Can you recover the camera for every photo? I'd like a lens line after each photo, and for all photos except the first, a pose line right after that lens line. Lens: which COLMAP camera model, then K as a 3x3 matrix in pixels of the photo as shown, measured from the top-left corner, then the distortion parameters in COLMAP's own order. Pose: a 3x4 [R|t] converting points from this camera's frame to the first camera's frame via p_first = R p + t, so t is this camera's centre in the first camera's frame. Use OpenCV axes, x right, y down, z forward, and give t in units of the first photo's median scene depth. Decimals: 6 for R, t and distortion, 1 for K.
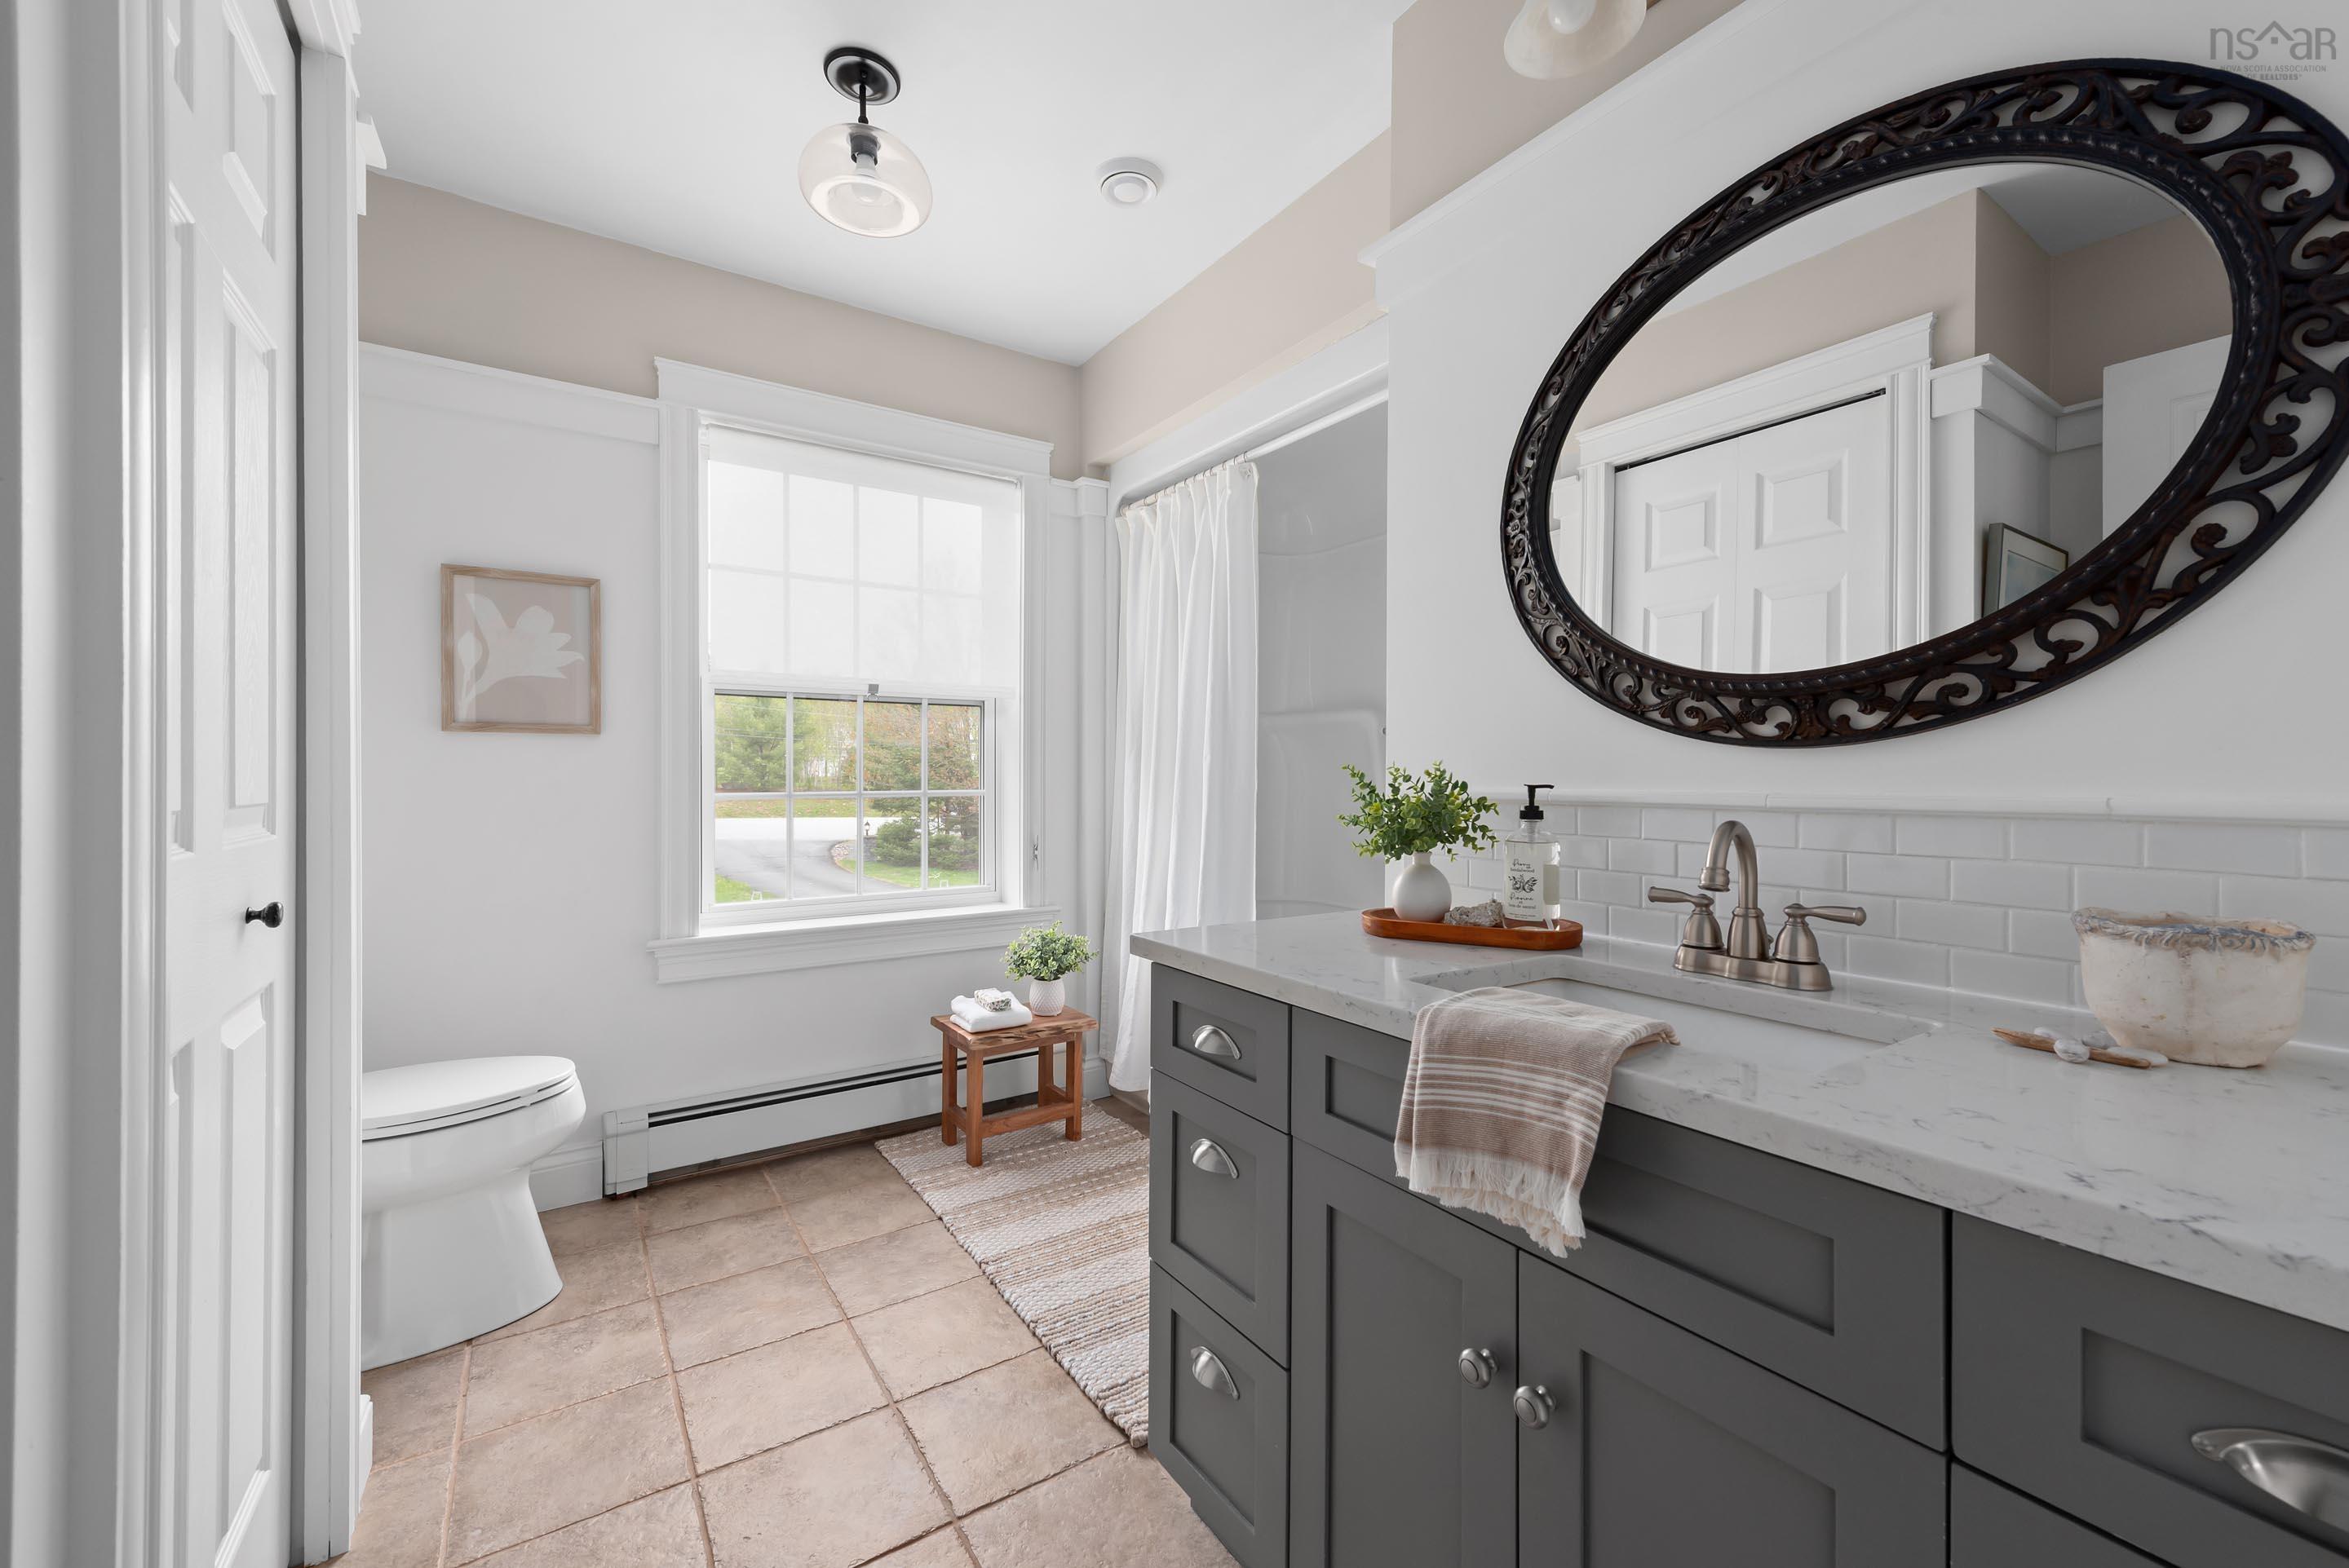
lens RADIAL K [[921.4, 0, 1172.4], [0, 921.4, 778.0], [0, 0, 1]] dist [0.001959, 0.000338]
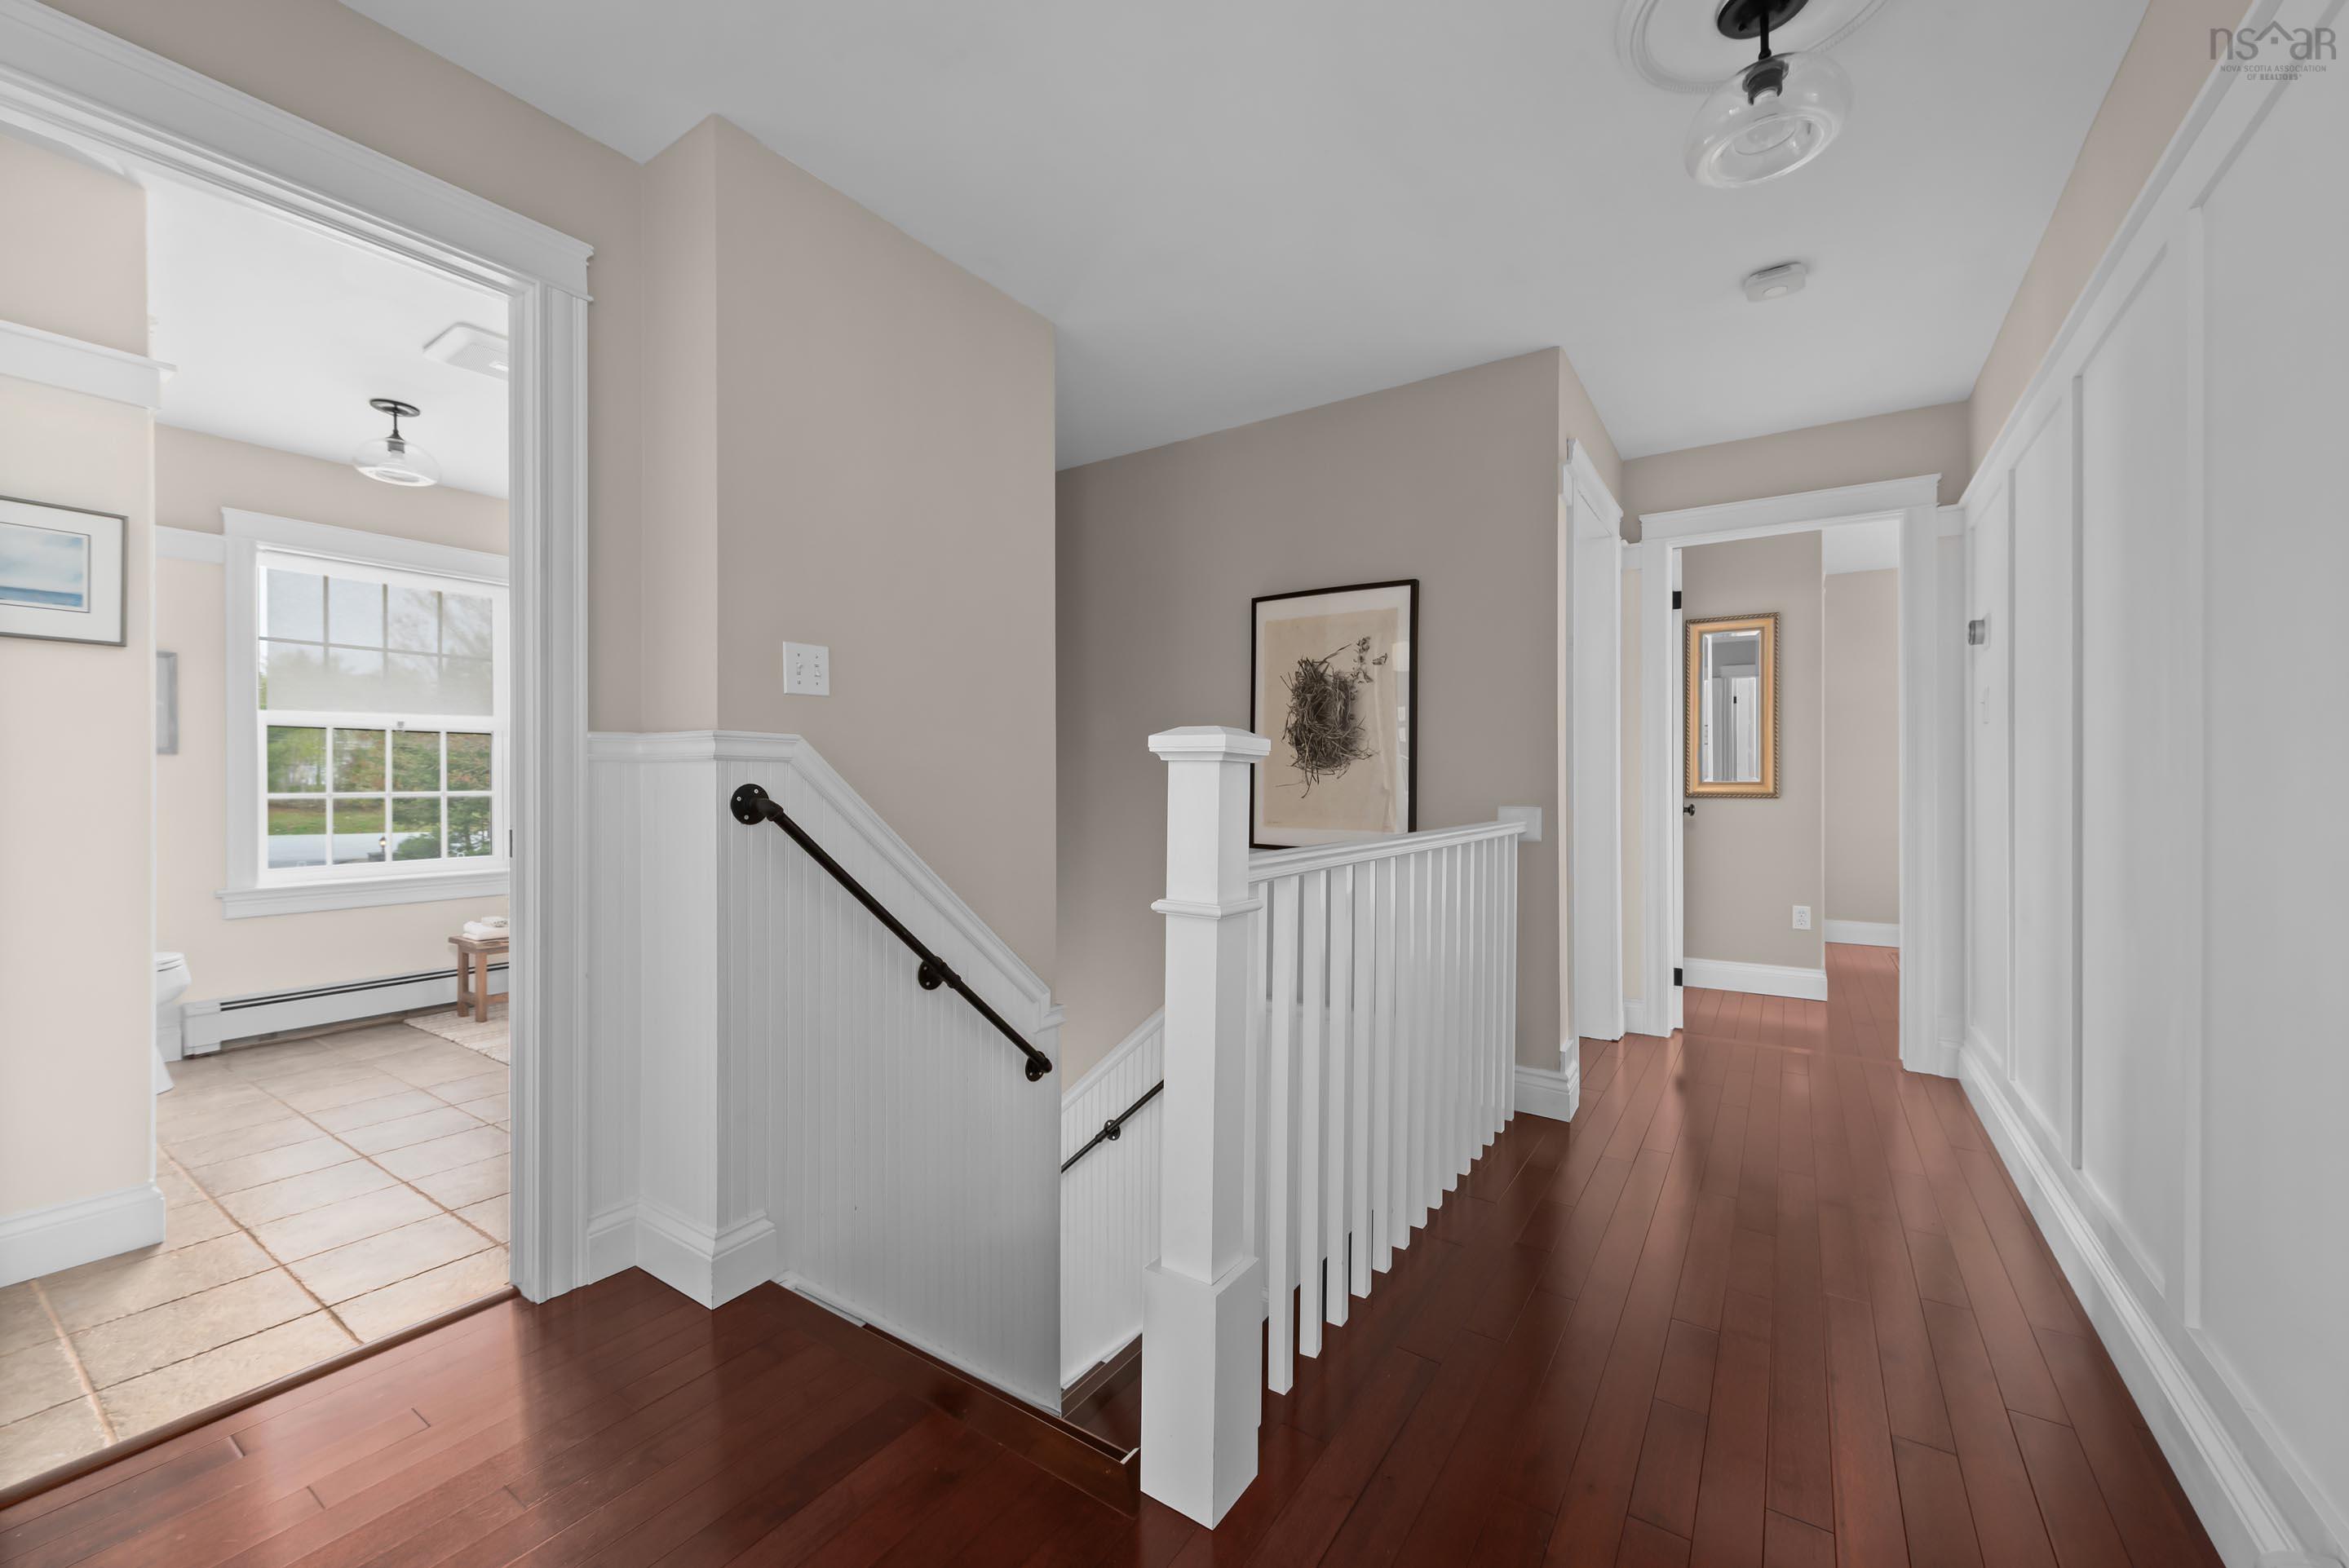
lens RADIAL K [[921.4, 0, 1178.0], [0, 921.4, 790.3], [0, 0, 1]] dist [0.001959, 0.000338]
pose [[0.923675, -0.001526, 0.383173, 0.311425], [-0.000122, 0.999991, 0.004277, 0.004024], [-0.383176, -0.003997, 0.923667, -1.014875]]
